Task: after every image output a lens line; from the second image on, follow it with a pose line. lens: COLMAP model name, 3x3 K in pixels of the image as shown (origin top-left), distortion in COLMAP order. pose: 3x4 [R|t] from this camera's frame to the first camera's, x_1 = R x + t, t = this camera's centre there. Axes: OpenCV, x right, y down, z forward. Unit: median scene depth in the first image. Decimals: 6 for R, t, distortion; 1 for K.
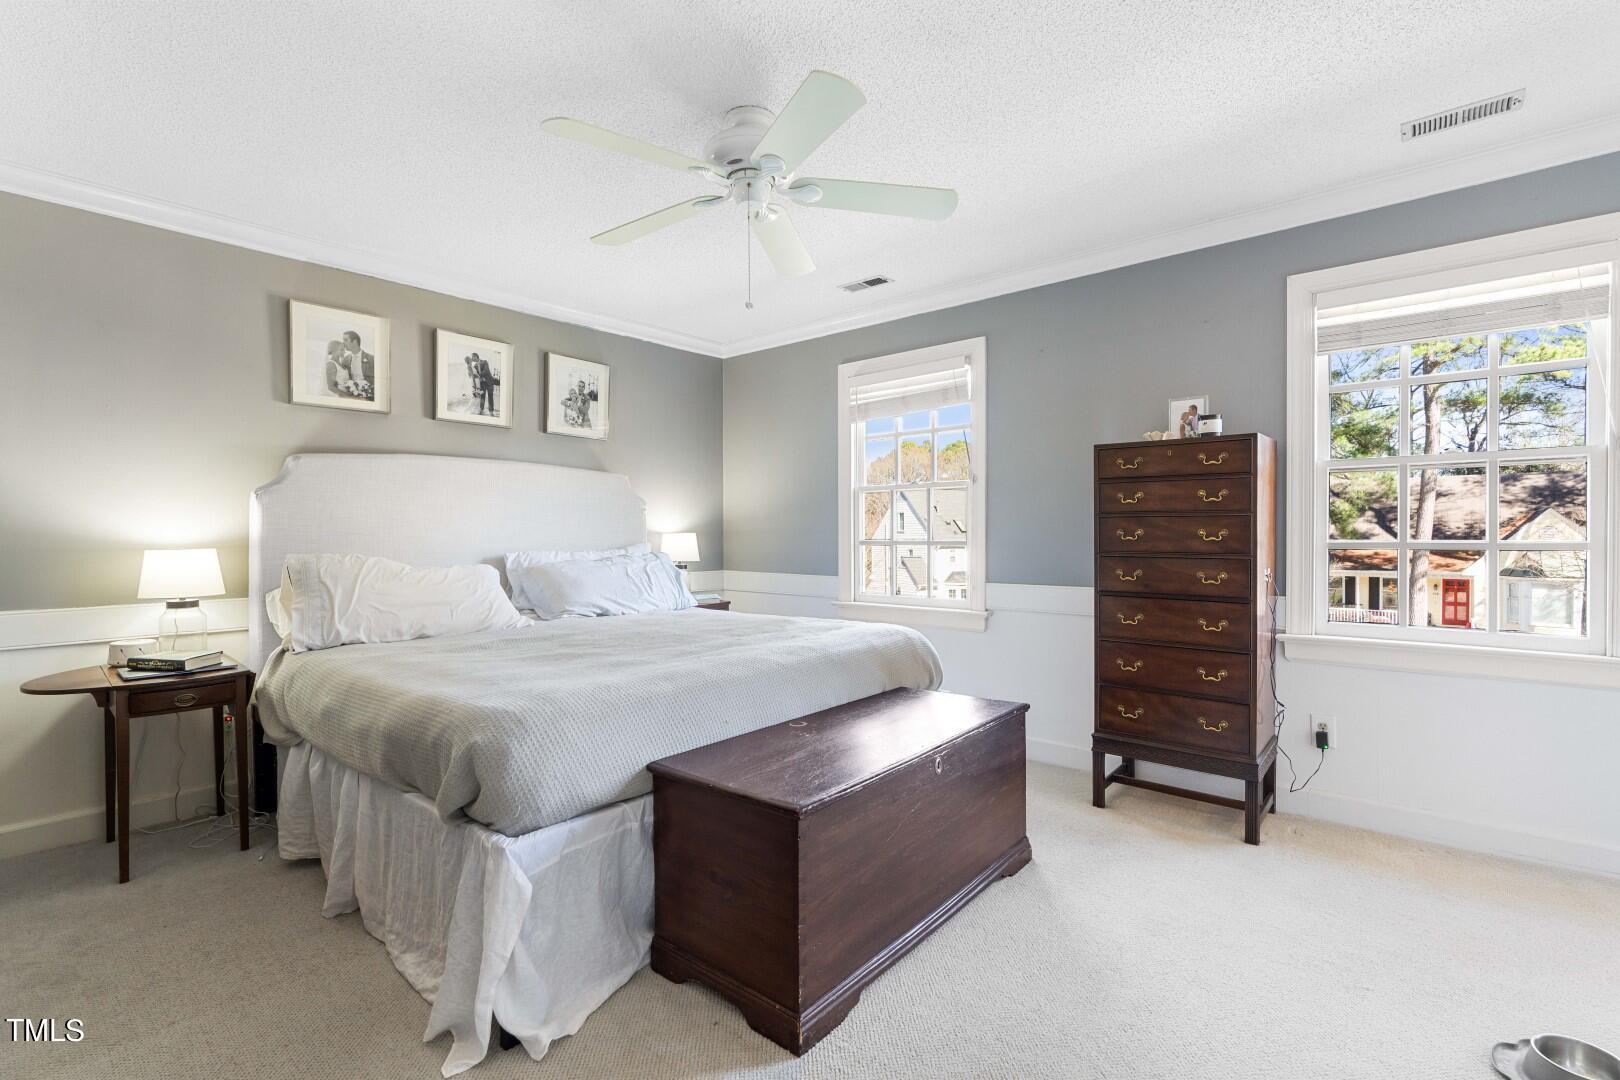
lens RADIAL K [[732.9, 0, 813.3], [0, 732.9, 532.1], [0, 0, 1]] dist [-0.015189, 0.010559]
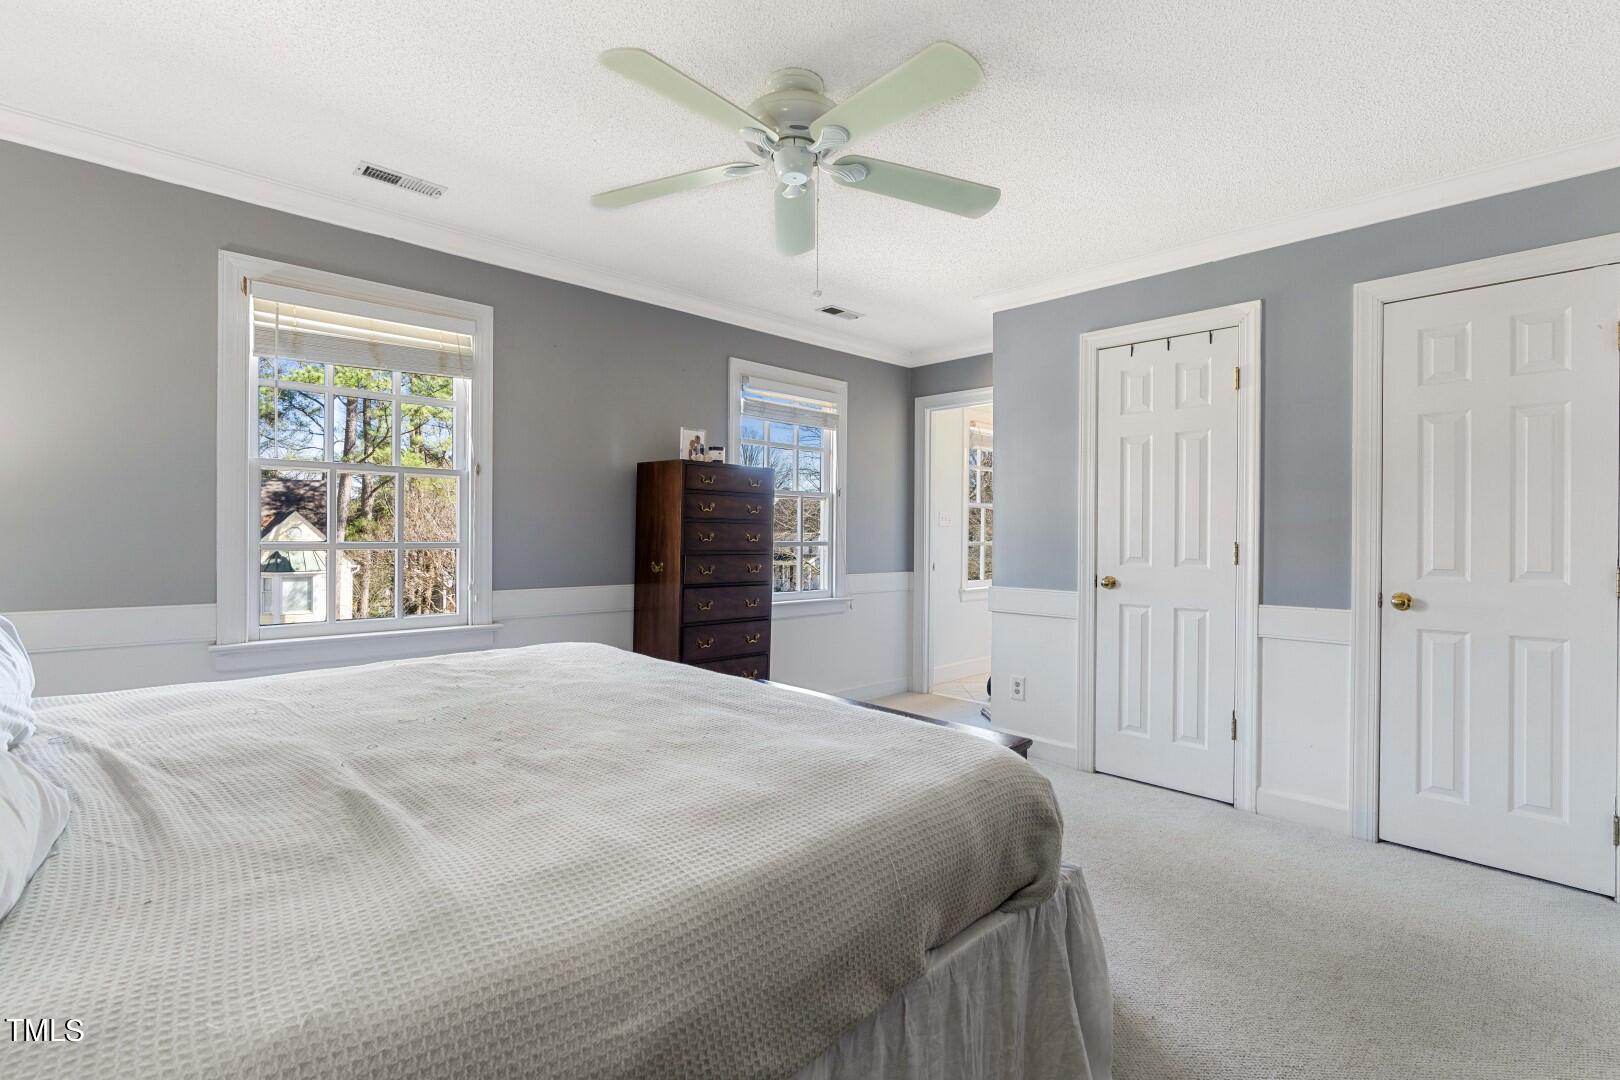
lens RADIAL K [[744.9, 0, 810.0], [0, 744.9, 540.0], [0, 0, 1]] dist [-0.000852, -0.000029]
pose [[0.106433, -0.001350, 0.994319, -0.234651], [-0.010438, 0.999942, 0.002475, 0.001129], [-0.994265, -0.010642, 0.106413, 0.204843]]
